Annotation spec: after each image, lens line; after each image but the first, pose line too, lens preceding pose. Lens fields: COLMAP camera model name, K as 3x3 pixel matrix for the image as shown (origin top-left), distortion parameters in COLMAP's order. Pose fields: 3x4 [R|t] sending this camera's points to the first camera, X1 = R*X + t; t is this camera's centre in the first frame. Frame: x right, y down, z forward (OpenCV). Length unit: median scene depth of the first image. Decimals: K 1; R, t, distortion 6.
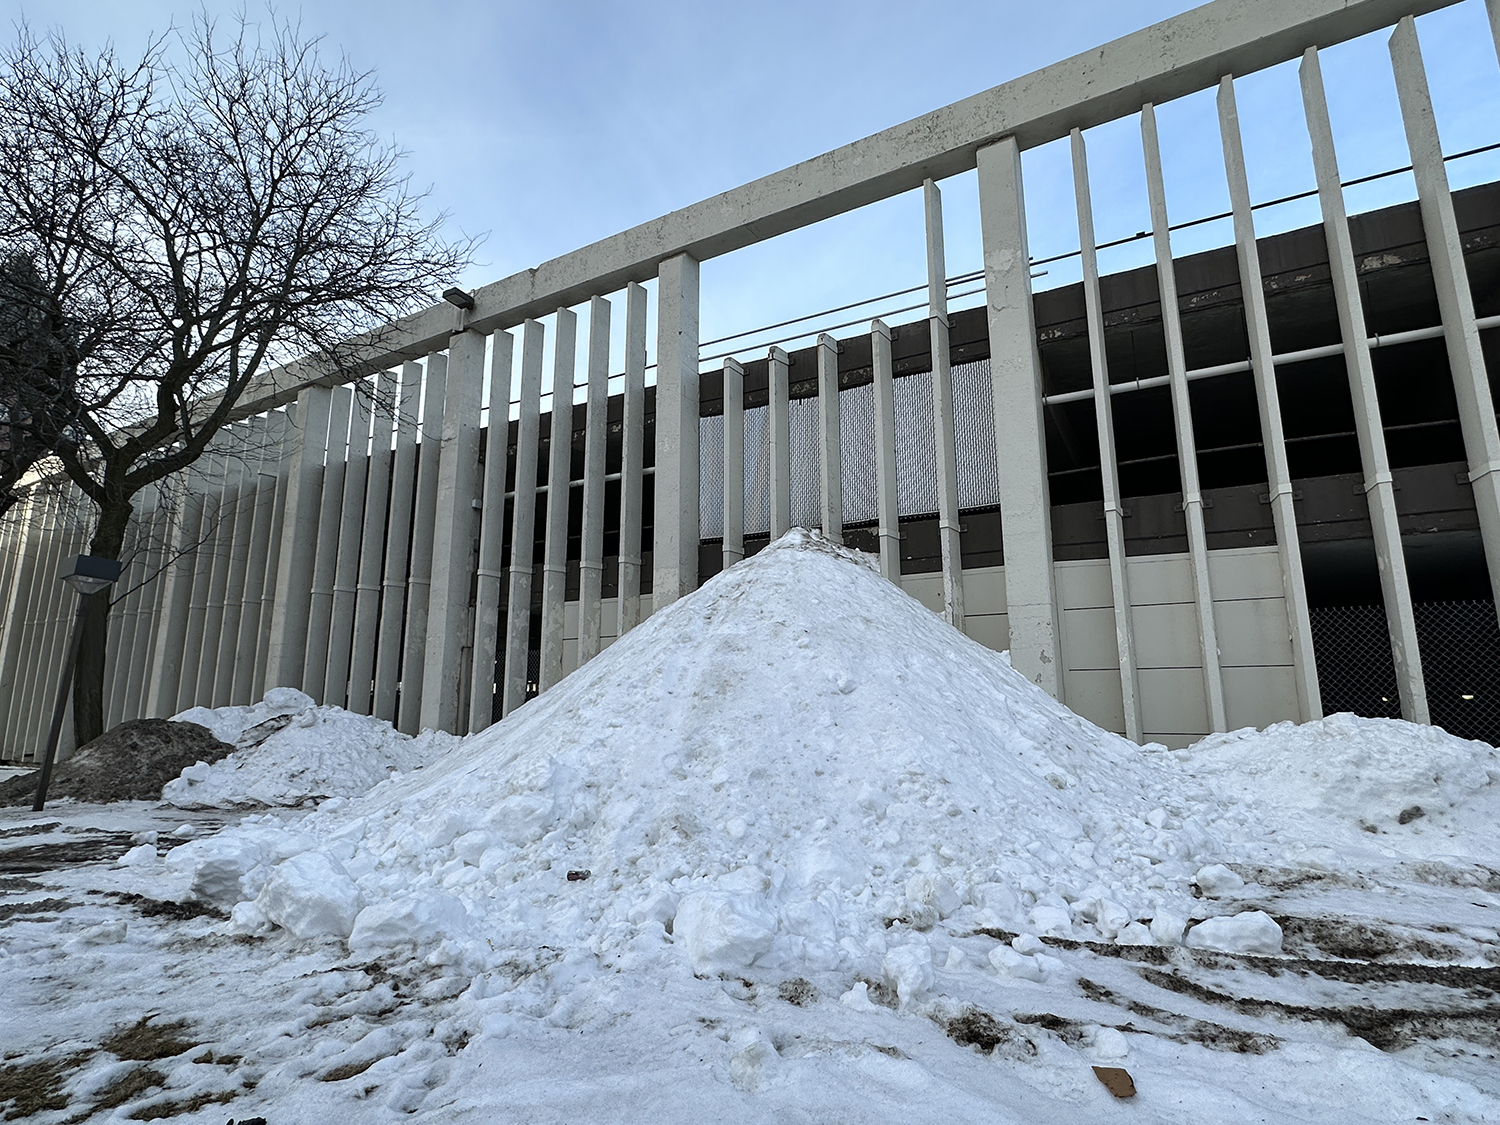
lens RADIAL K [[742.3, 0, 750.0], [0, 742.3, 562.5], [0, 0, 1]] dist [0.000572, 0.000380]
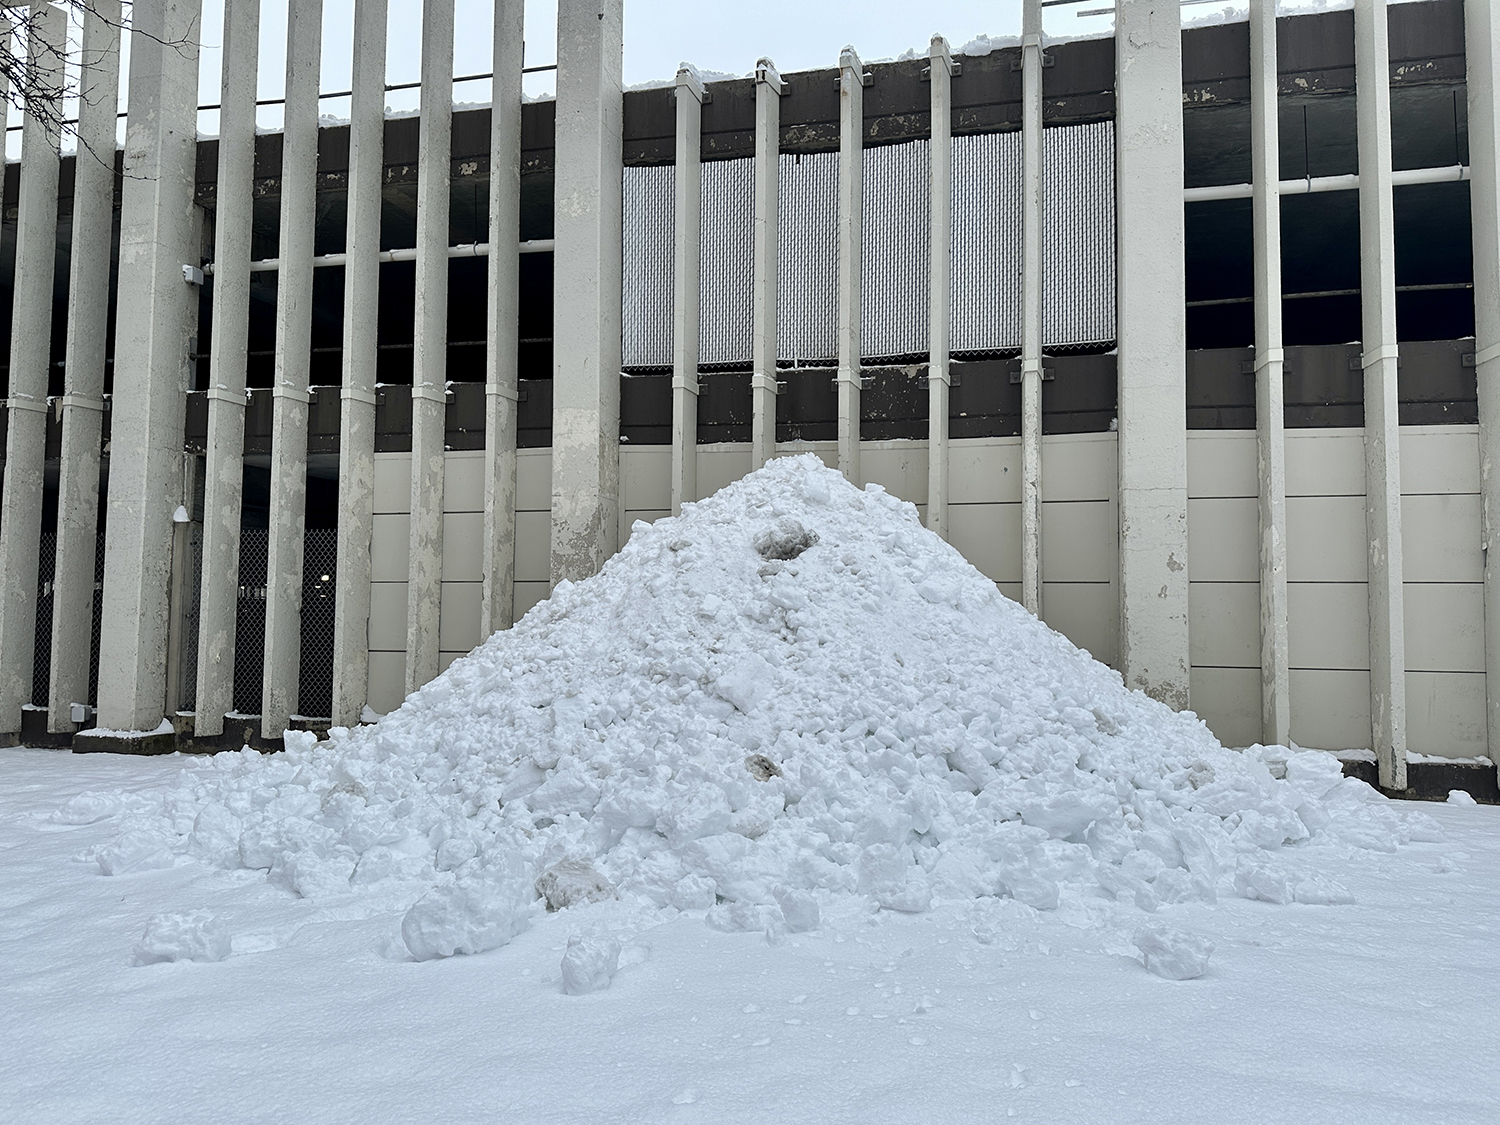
lens RADIAL K [[1044.0, 0, 750.0], [0, 1044.0, 562.5], [0, 0, 1]] dist [0.010518, -0.002900]
pose [[0.967234, 0.026947, 0.252451, -0.181613], [-0.060005, 0.990444, 0.124181, 0.018744], [-0.246692, -0.135261, 0.959608, 0.095094]]
